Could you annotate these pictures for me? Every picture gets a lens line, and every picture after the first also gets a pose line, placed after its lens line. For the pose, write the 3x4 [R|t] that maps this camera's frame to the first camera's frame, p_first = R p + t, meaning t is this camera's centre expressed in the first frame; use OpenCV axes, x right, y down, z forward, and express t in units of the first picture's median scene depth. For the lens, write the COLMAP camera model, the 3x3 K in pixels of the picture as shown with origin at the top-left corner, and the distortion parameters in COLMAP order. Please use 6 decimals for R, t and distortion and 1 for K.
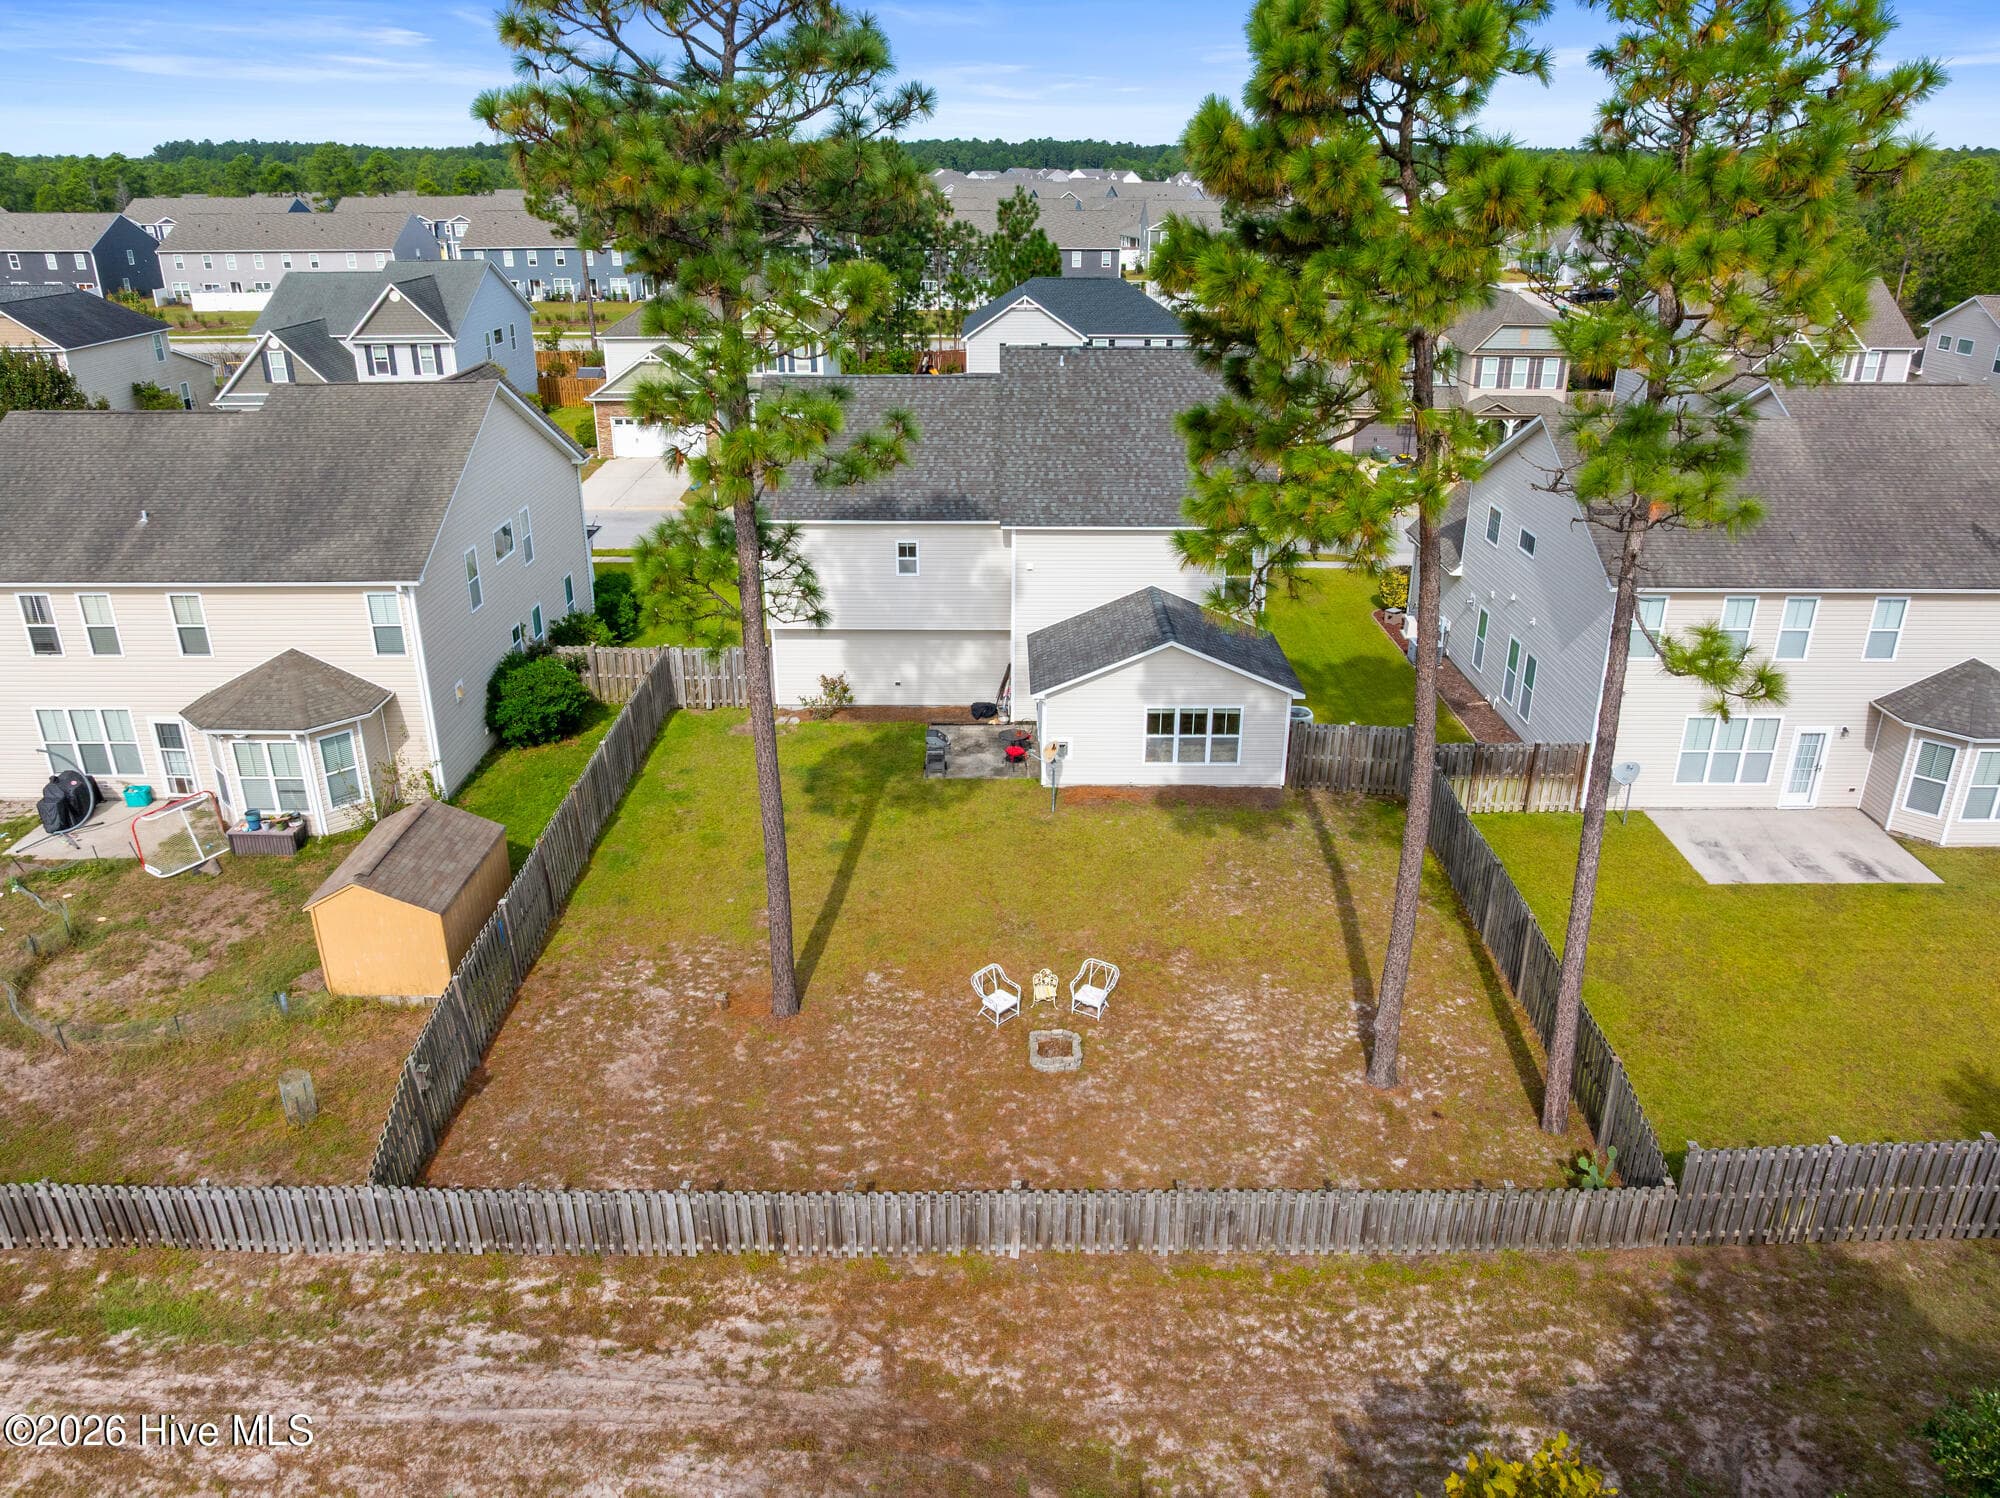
lens RADIAL K [[1384.9, 0, 980.5], [0, 1384.9, 748.4], [0, 0, 1]] dist [-0.026794, -0.000547]
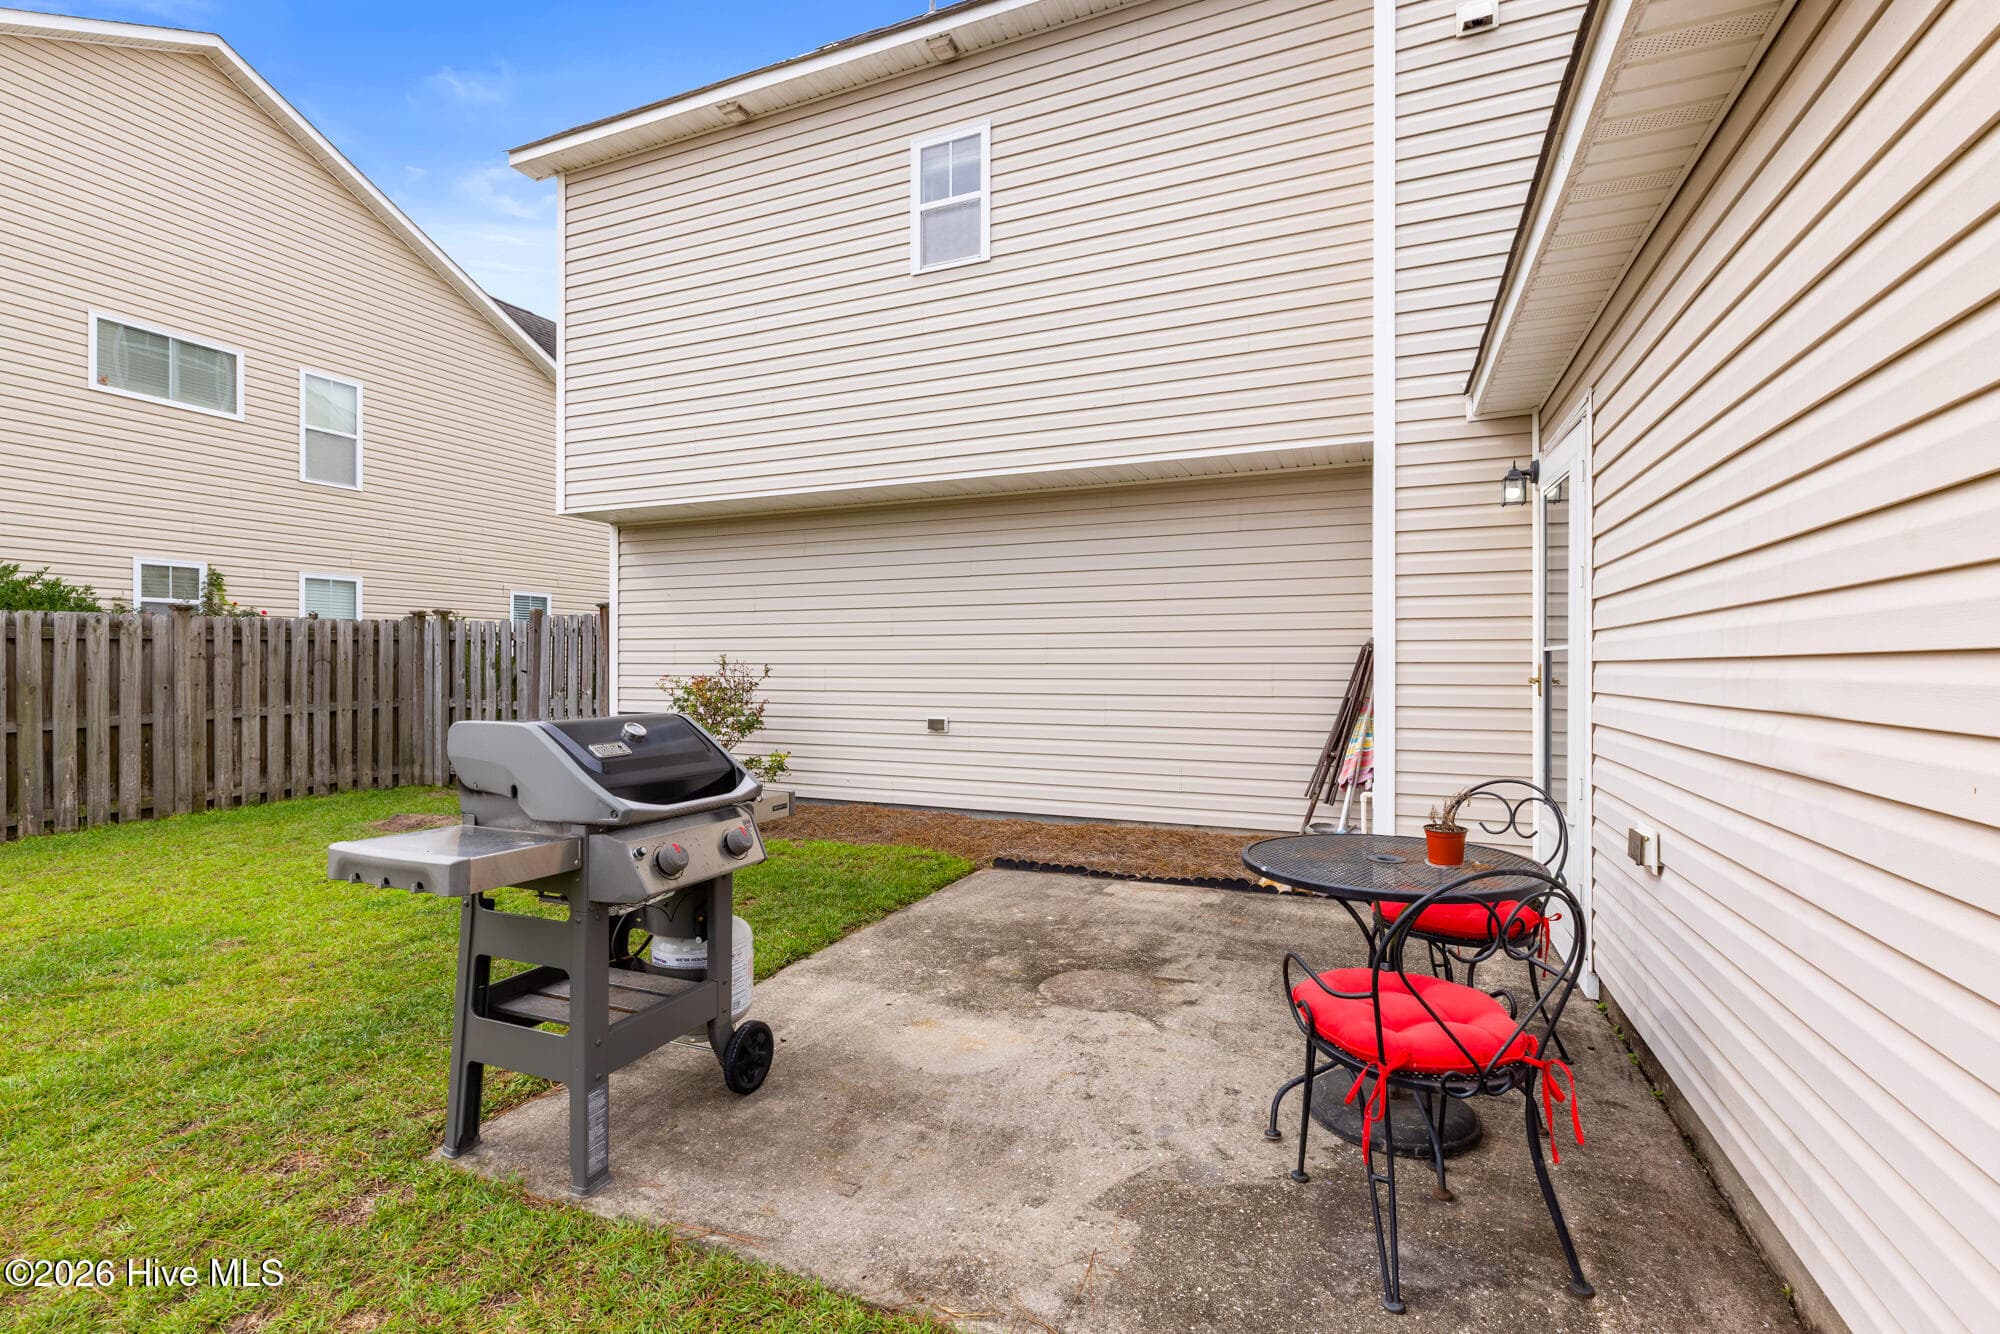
lens RADIAL K [[891.5, 0, 990.1], [0, 891.5, 654.8], [0, 0, 1]] dist [0.011301, -0.008663]
pose [[0.922170, -0.000399, -0.386785, 0.023255], [-0.154119, 0.916806, -0.368395, 0.005633], [0.354754, 0.399334, 0.845389, 0.982962]]
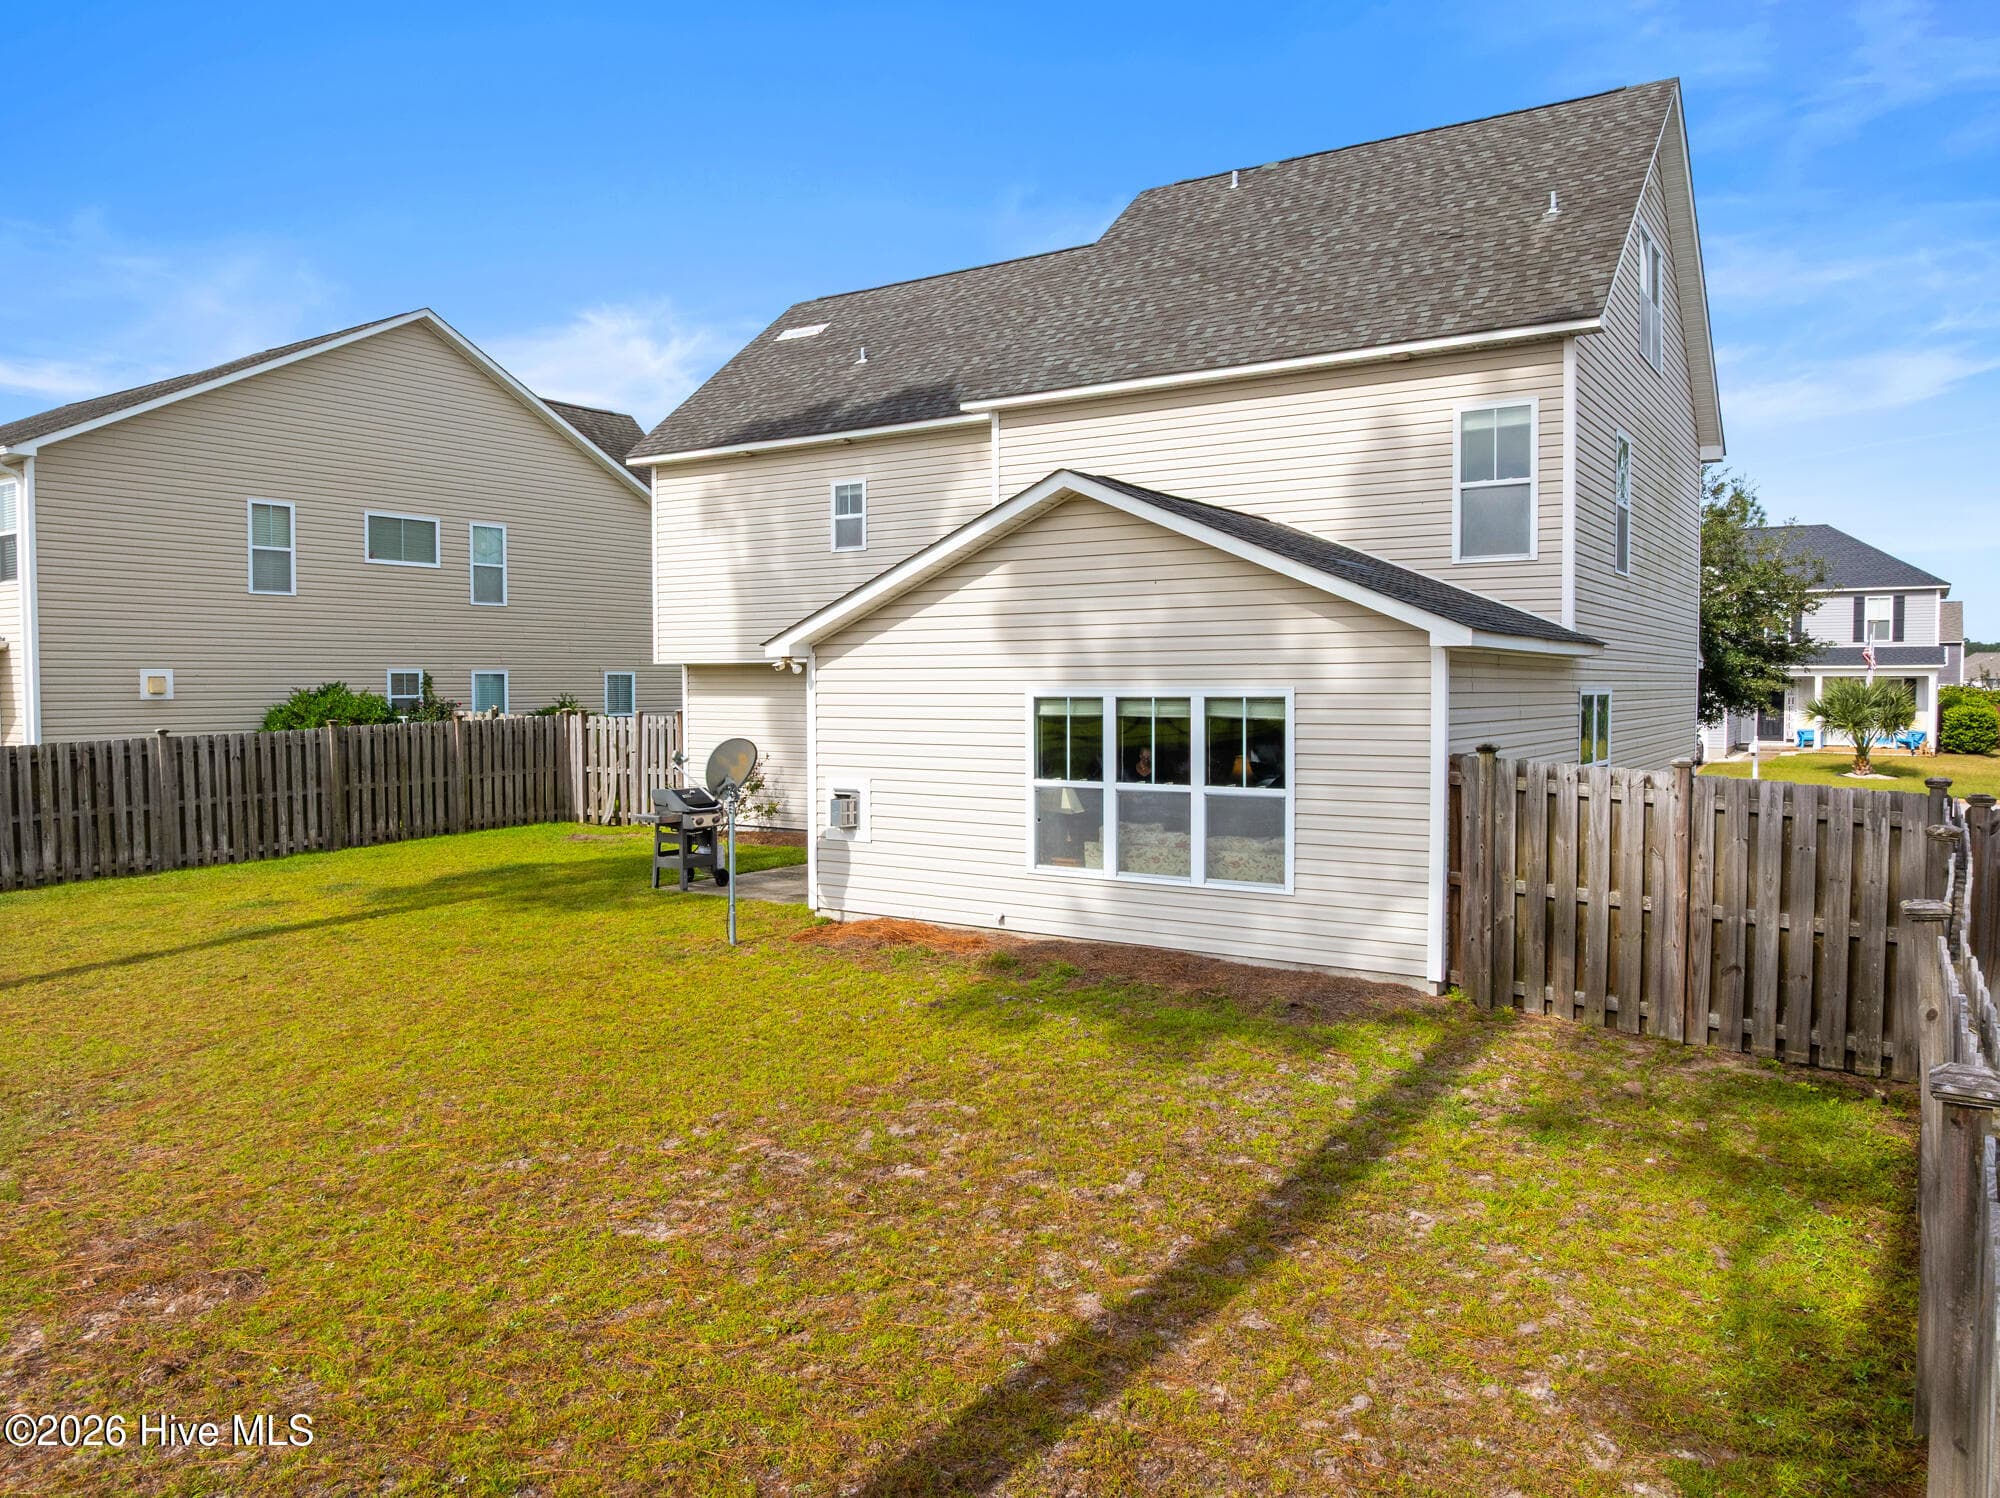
lens RADIAL K [[1407.2, 0, 990.3], [0, 1407.2, 745.3], [0, 0, 1]] dist [-0.037592, -0.000299]
pose [[0.835845, 0.026436, -0.548329, 0.305977], [-0.215291, 0.934609, -0.283119, 0.085165], [0.504988, 0.354693, 0.786880, 0.714698]]
